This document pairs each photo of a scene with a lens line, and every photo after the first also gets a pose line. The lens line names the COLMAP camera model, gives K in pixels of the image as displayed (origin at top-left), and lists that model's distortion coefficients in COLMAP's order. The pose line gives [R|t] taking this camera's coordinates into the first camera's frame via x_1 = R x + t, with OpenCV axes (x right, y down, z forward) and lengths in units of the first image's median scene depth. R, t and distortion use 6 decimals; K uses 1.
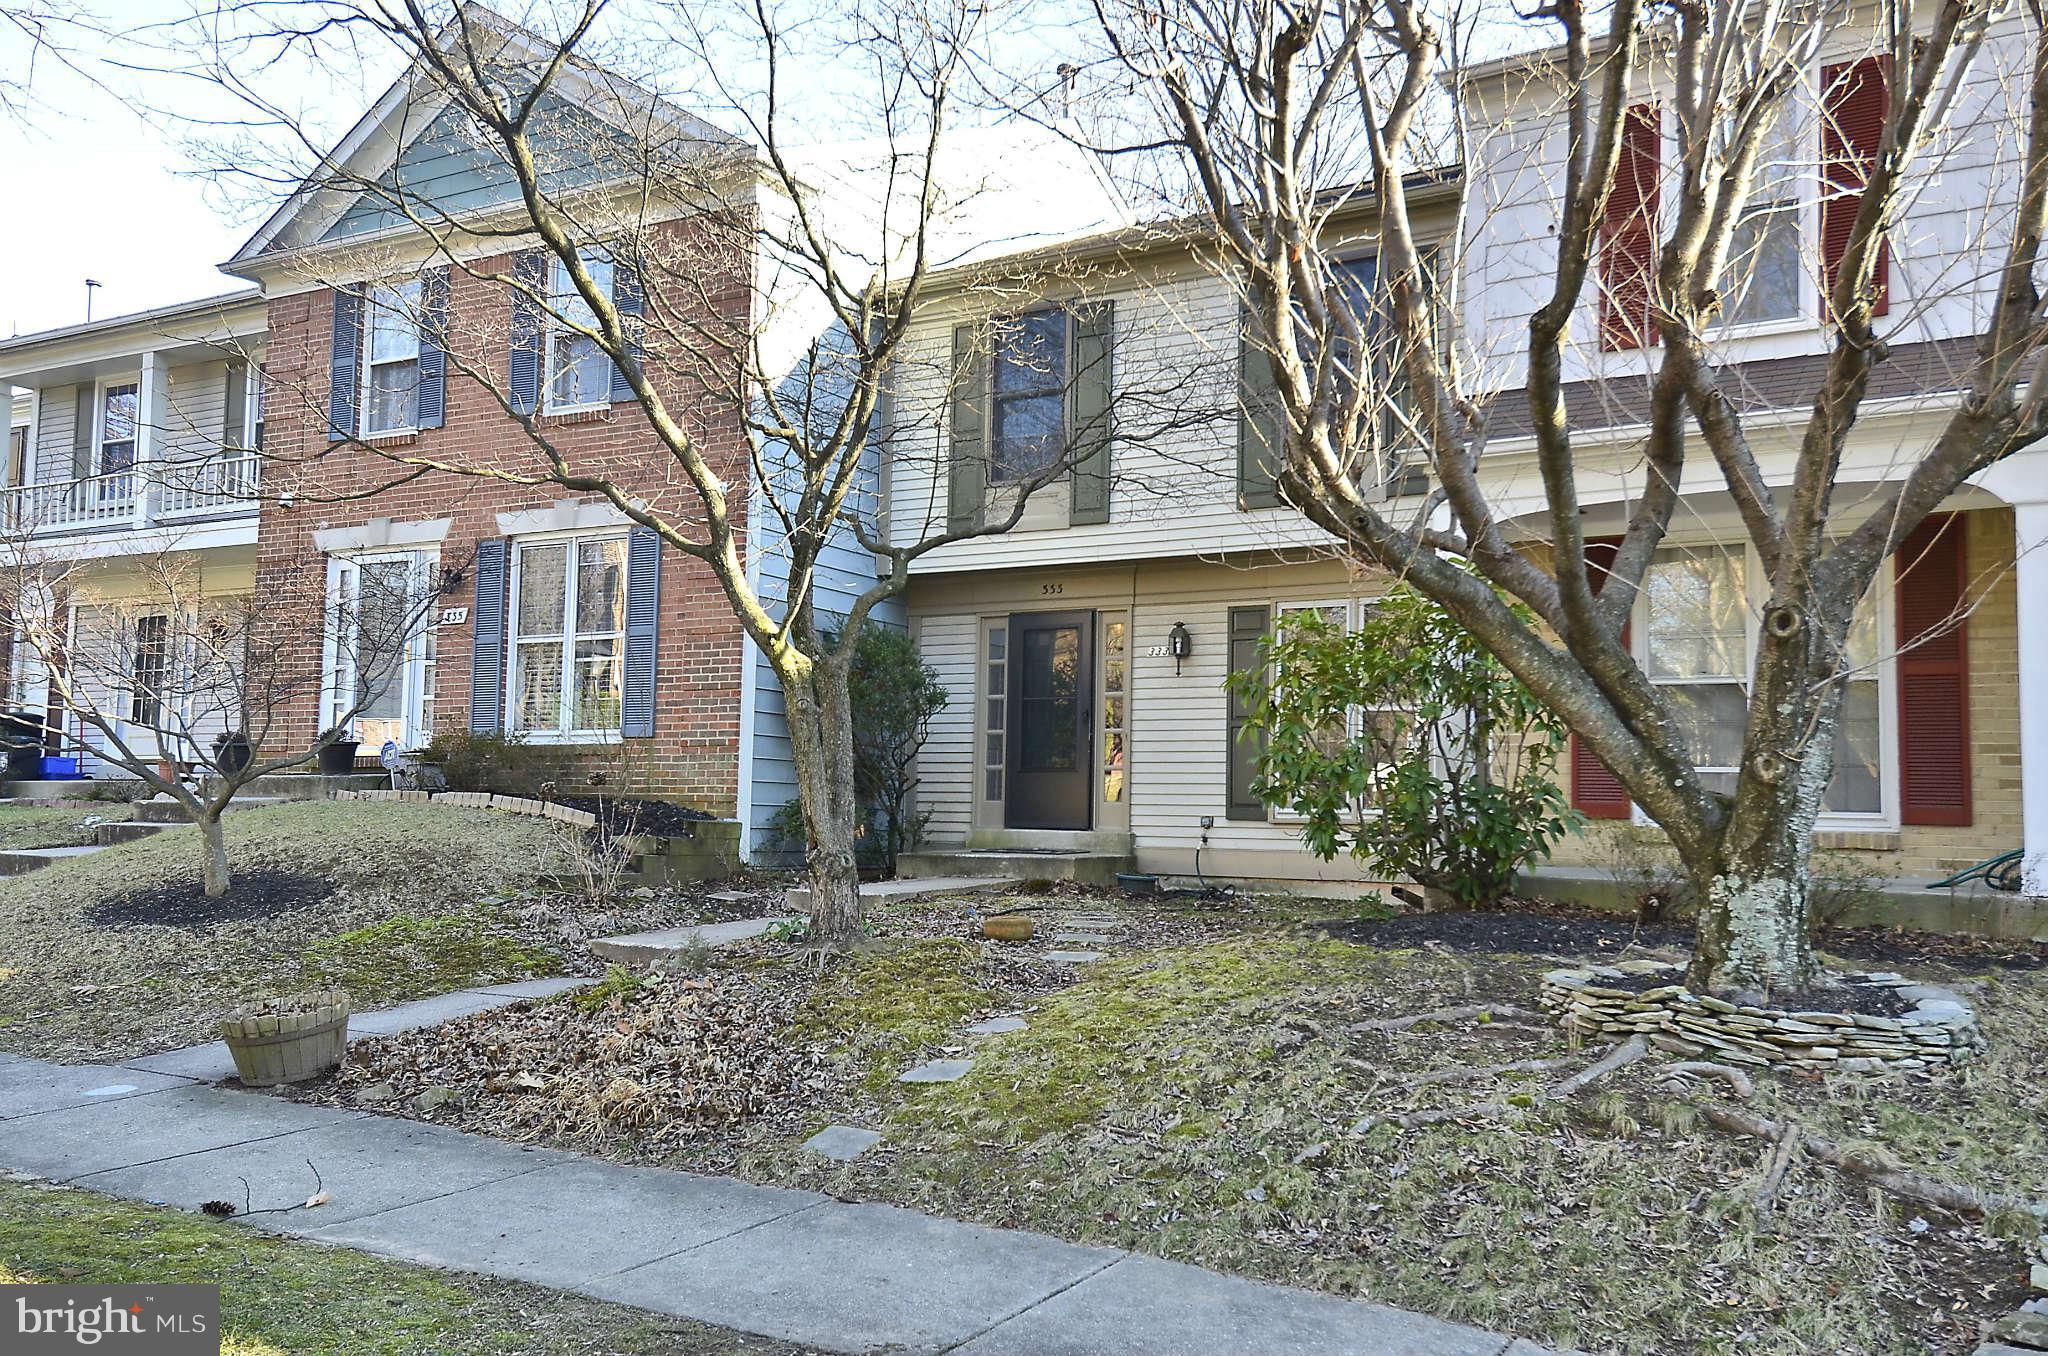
lens RADIAL K [[1048.0, 0, 1024.0], [0, 1048.0, 678.0], [0, 0, 1]] dist [0.053612, 0.000242]
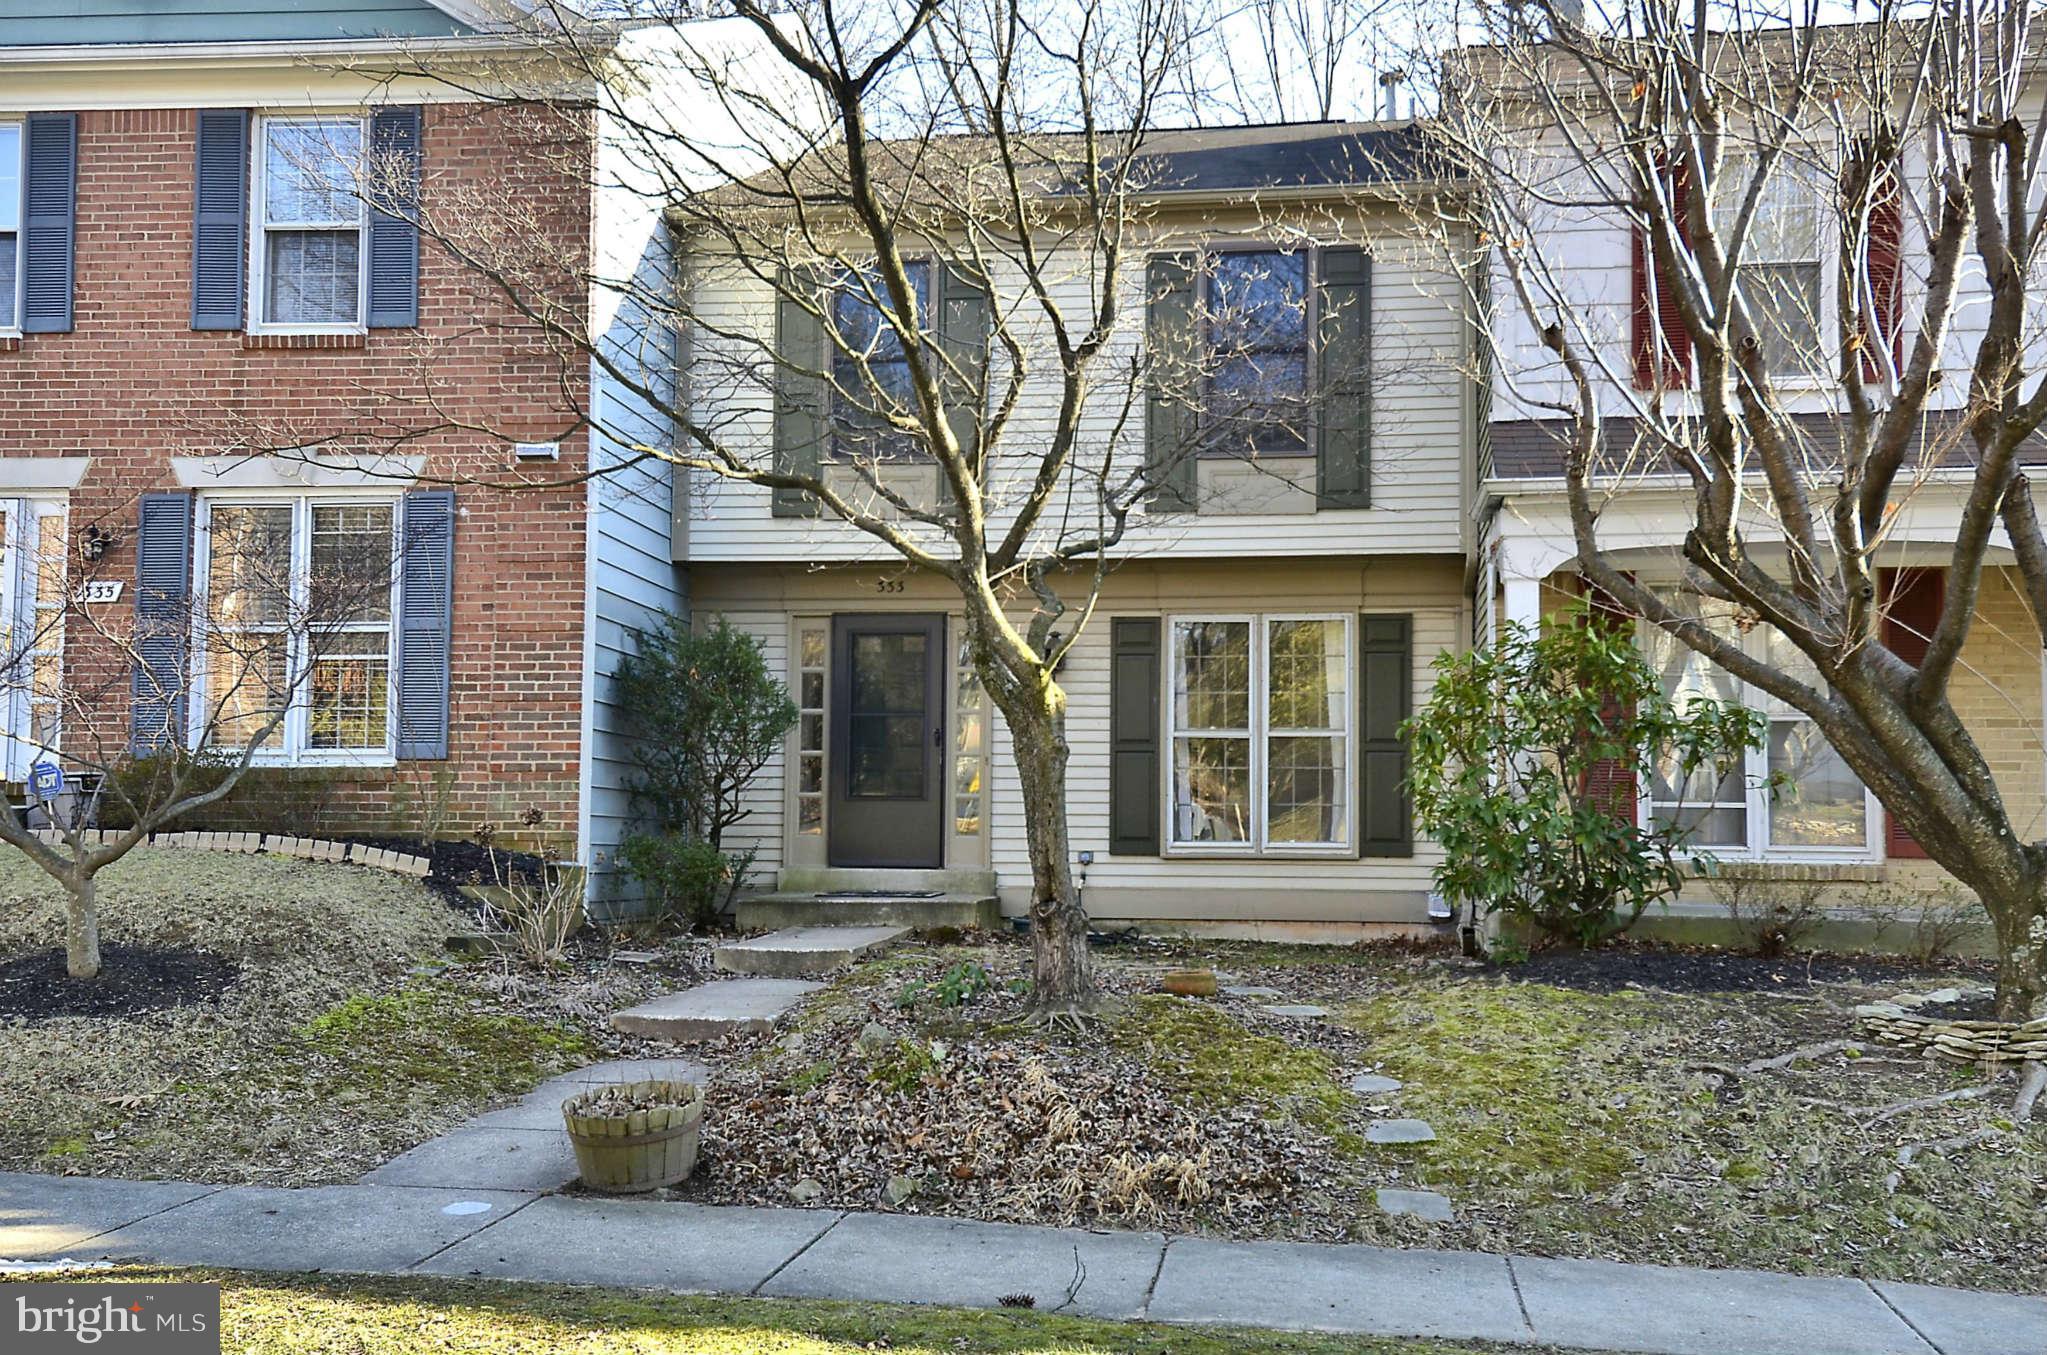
lens RADIAL K [[1227.7, 0, 1037.8], [0, 1227.7, 689.6], [0, 0, 1]] dist [0.047268, -0.001239]
pose [[0.971552, 0.020908, 0.235903, -0.141453], [-0.021539, 0.999768, 0.000096, -0.005808], [-0.235846, -0.005175, 0.971777, -0.005673]]
